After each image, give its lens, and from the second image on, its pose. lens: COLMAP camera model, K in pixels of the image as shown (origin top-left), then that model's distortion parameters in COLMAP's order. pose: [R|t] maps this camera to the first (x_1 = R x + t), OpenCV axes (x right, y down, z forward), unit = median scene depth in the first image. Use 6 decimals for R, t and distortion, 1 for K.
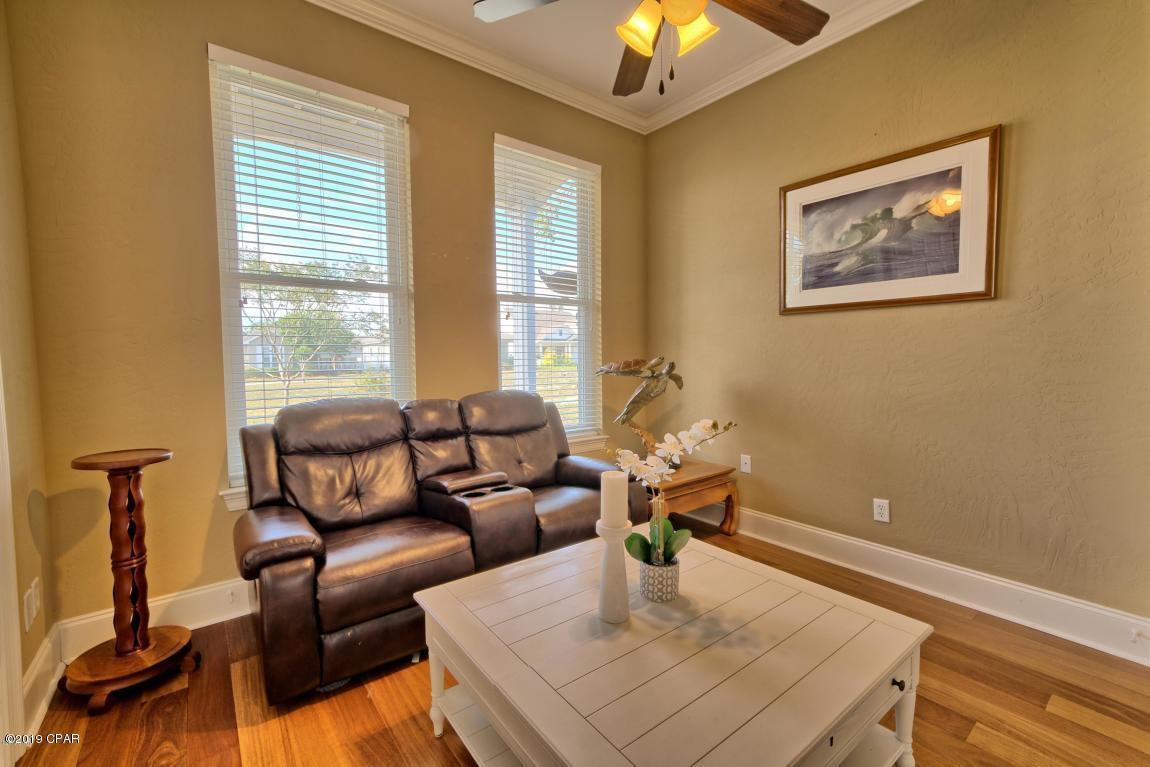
lens RADIAL K [[488.4, 0, 575.3], [0, 488.4, 381.7], [0, 0, 1]] dist [-0.001028, -0.000318]
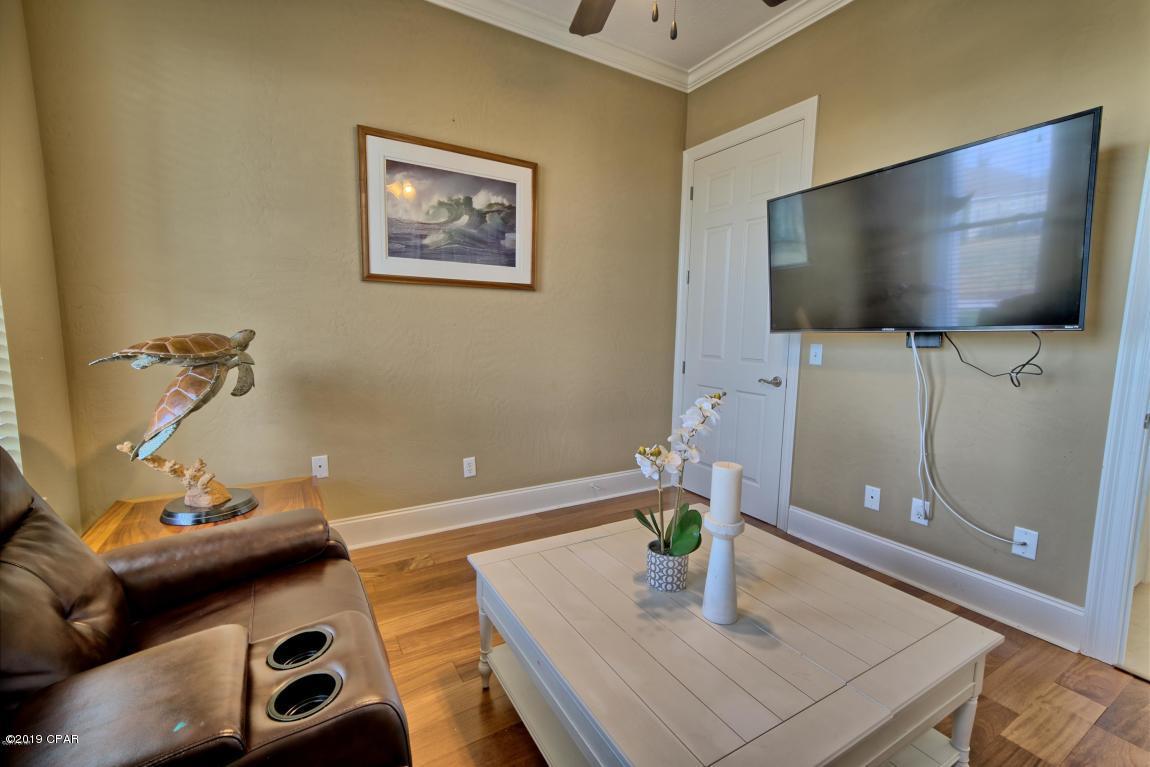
lens RADIAL K [[488.4, 0, 573.1], [0, 488.4, 382.7], [0, 0, 1]] dist [-0.001028, -0.000318]
pose [[0.127386, -0.102304, 0.986563, -0.444667], [0.035159, 0.994507, 0.098588, -0.036363], [-0.991230, 0.022128, 0.130283, 0.608196]]
